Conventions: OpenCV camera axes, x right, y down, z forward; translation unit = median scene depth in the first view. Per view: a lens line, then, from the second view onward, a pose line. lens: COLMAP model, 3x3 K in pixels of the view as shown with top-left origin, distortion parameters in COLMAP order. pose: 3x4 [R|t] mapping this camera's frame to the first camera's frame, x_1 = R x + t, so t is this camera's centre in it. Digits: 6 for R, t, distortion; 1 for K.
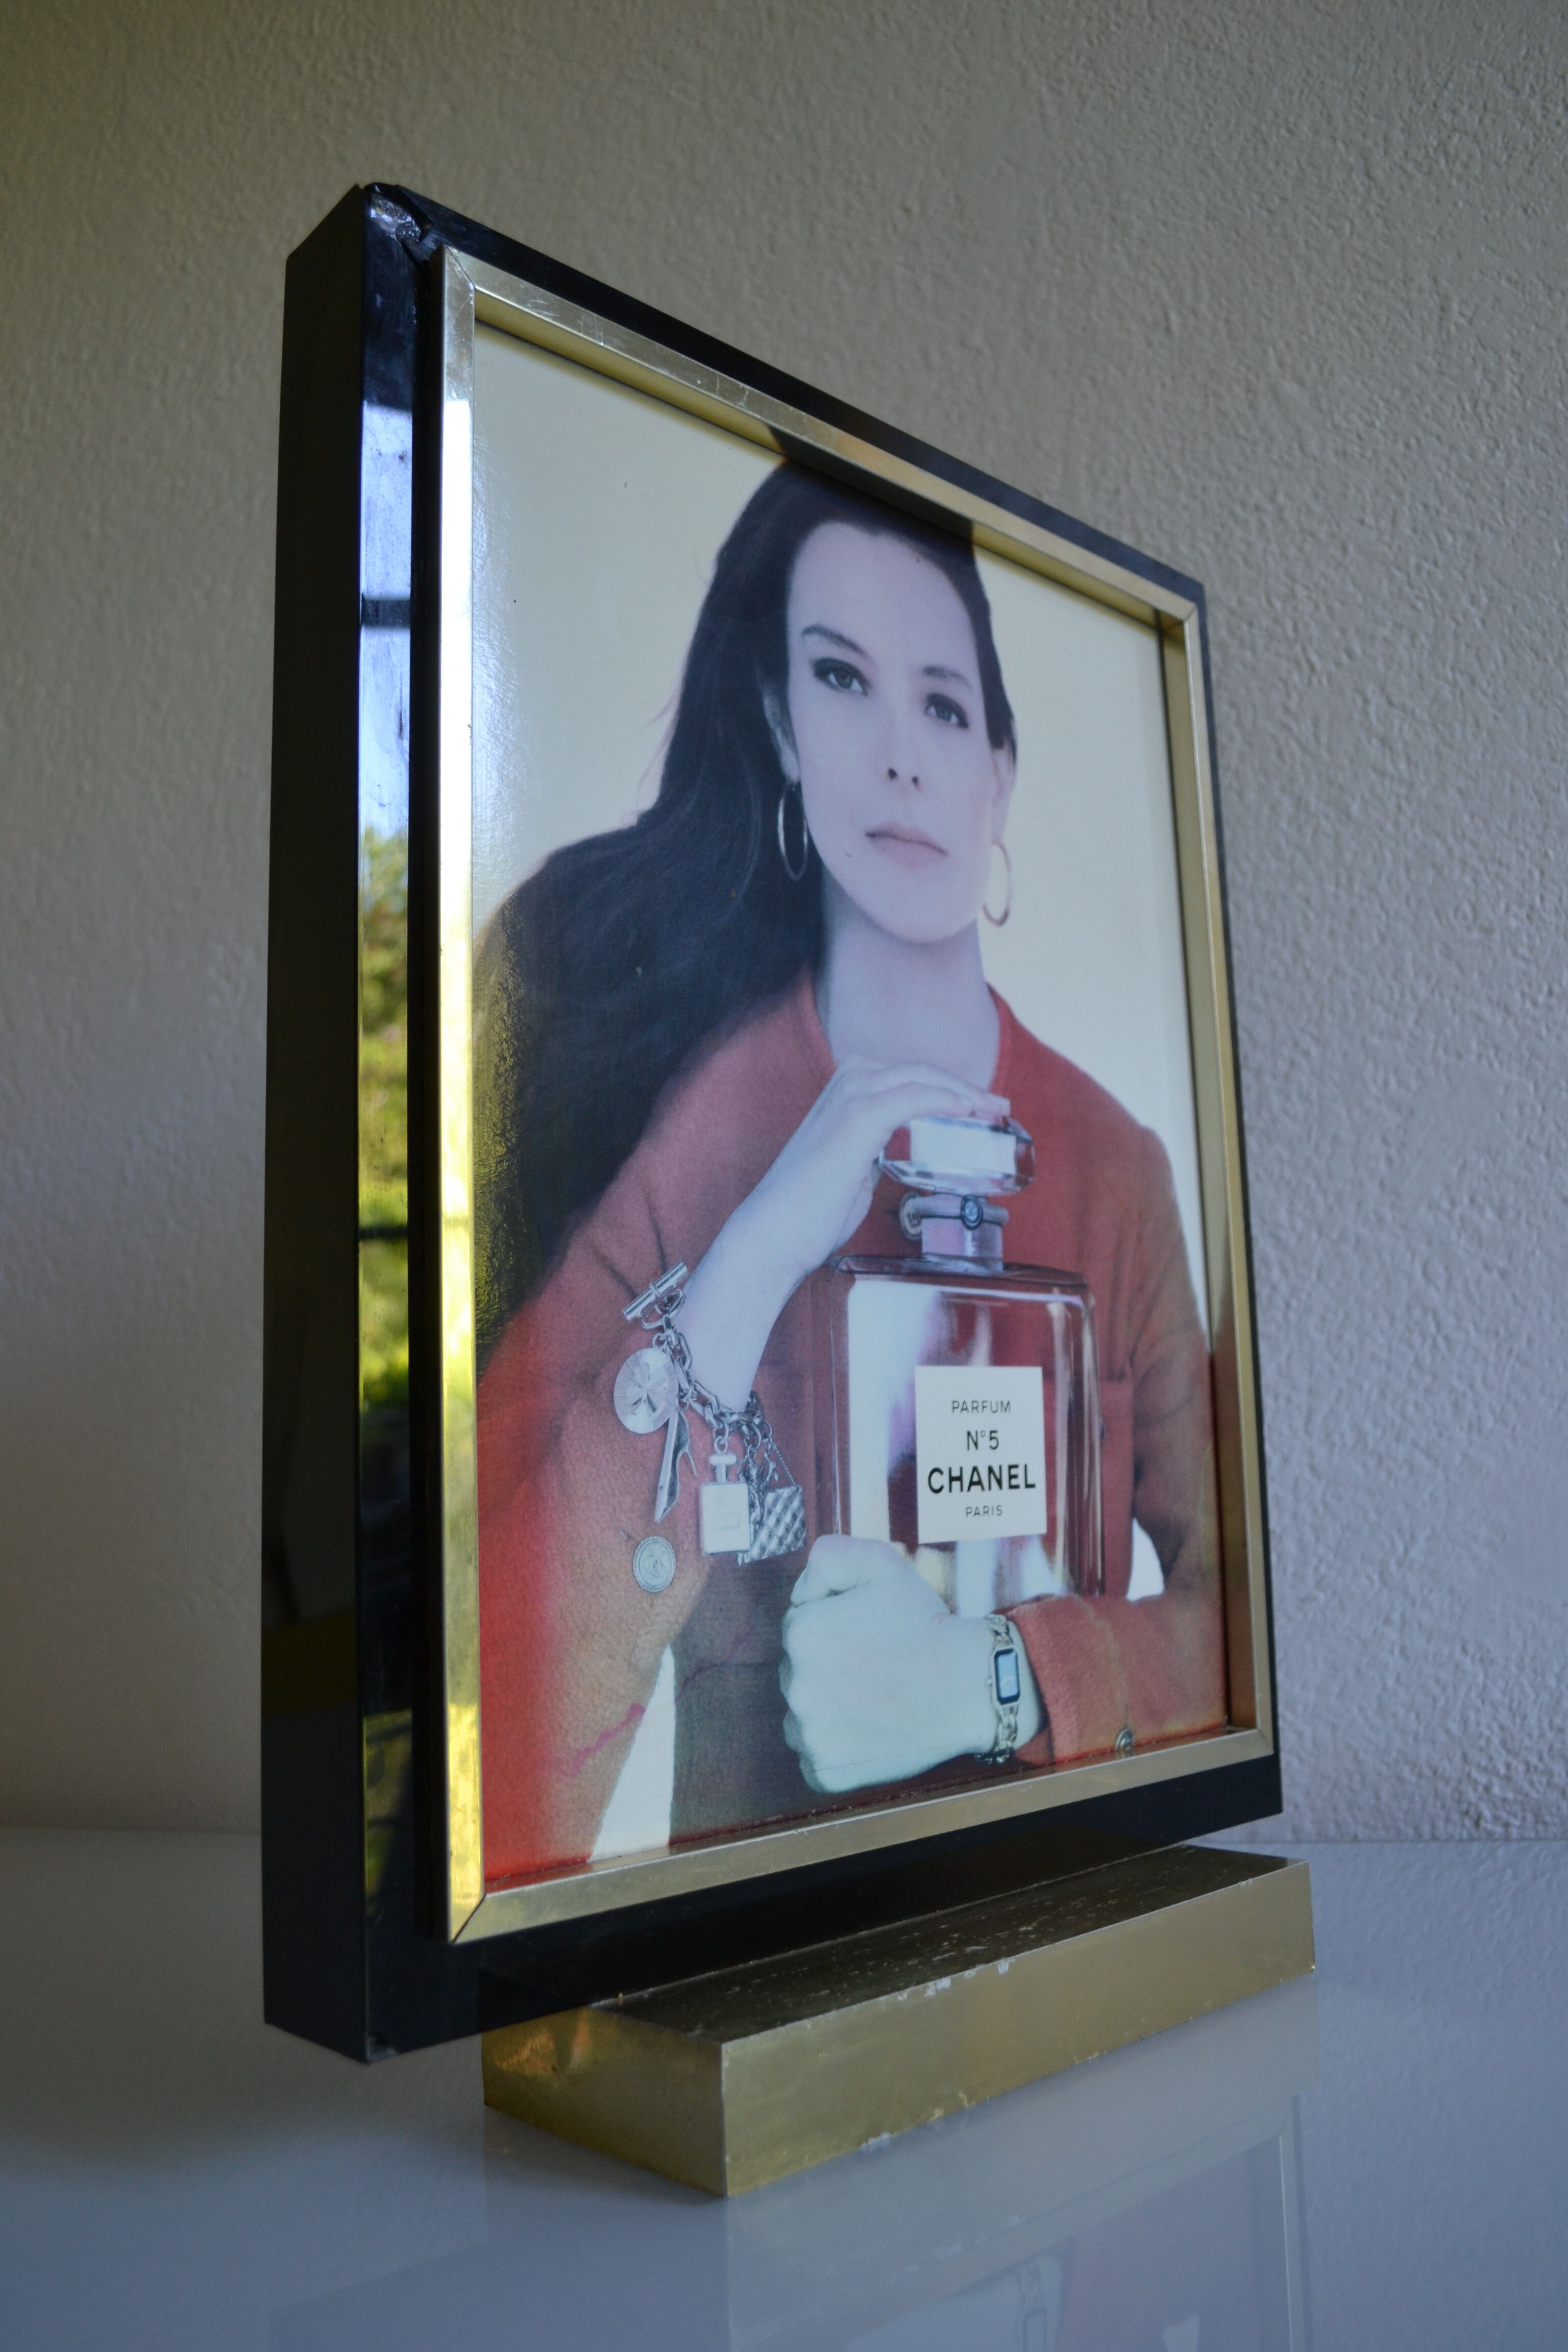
lens RADIAL K [[1903.4, 0, 772.3], [0, 1903.4, 1184.0], [0, 0, 1]] dist [-0.084589, 0.006577]
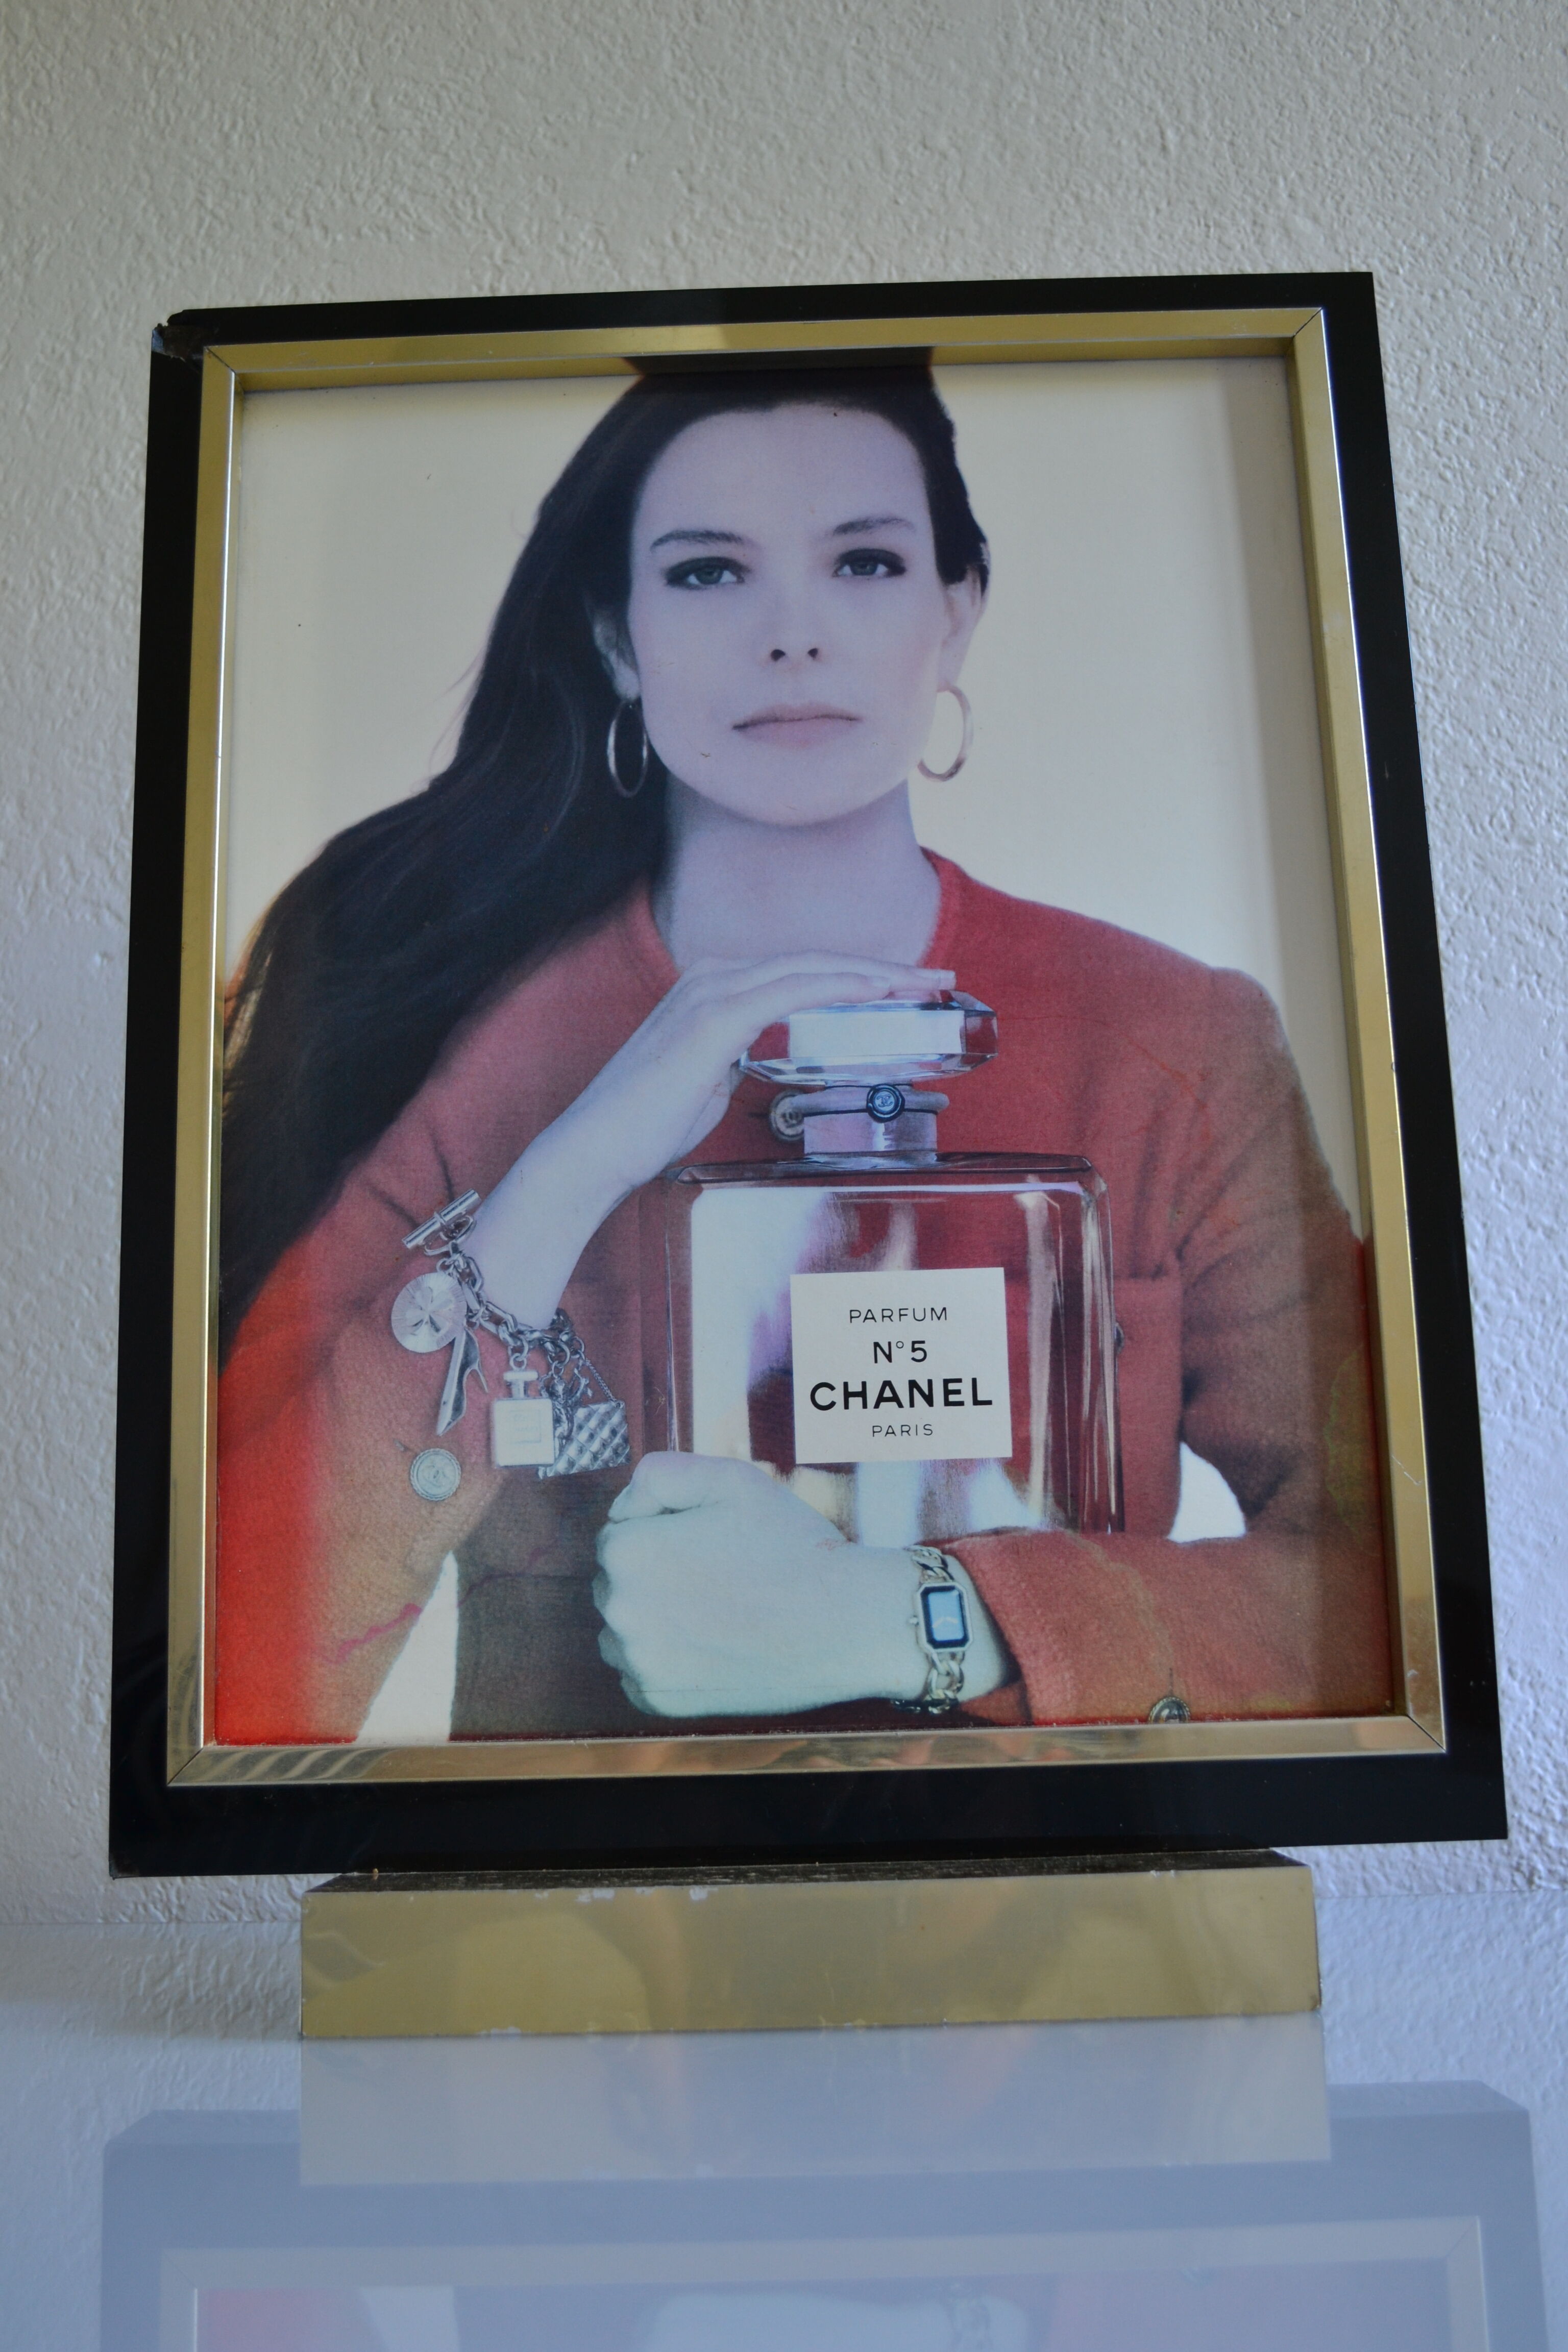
lens RADIAL K [[2285.3, 0, 767.5], [0, 2285.3, 1182.5], [0, 0, 1]] dist [-0.069835, -0.000298]
pose [[0.719242, -0.127441, -0.682972, 0.845993], [0.104747, 0.991687, -0.074736, 0.134965], [0.686818, -0.017786, 0.726611, 0.180891]]
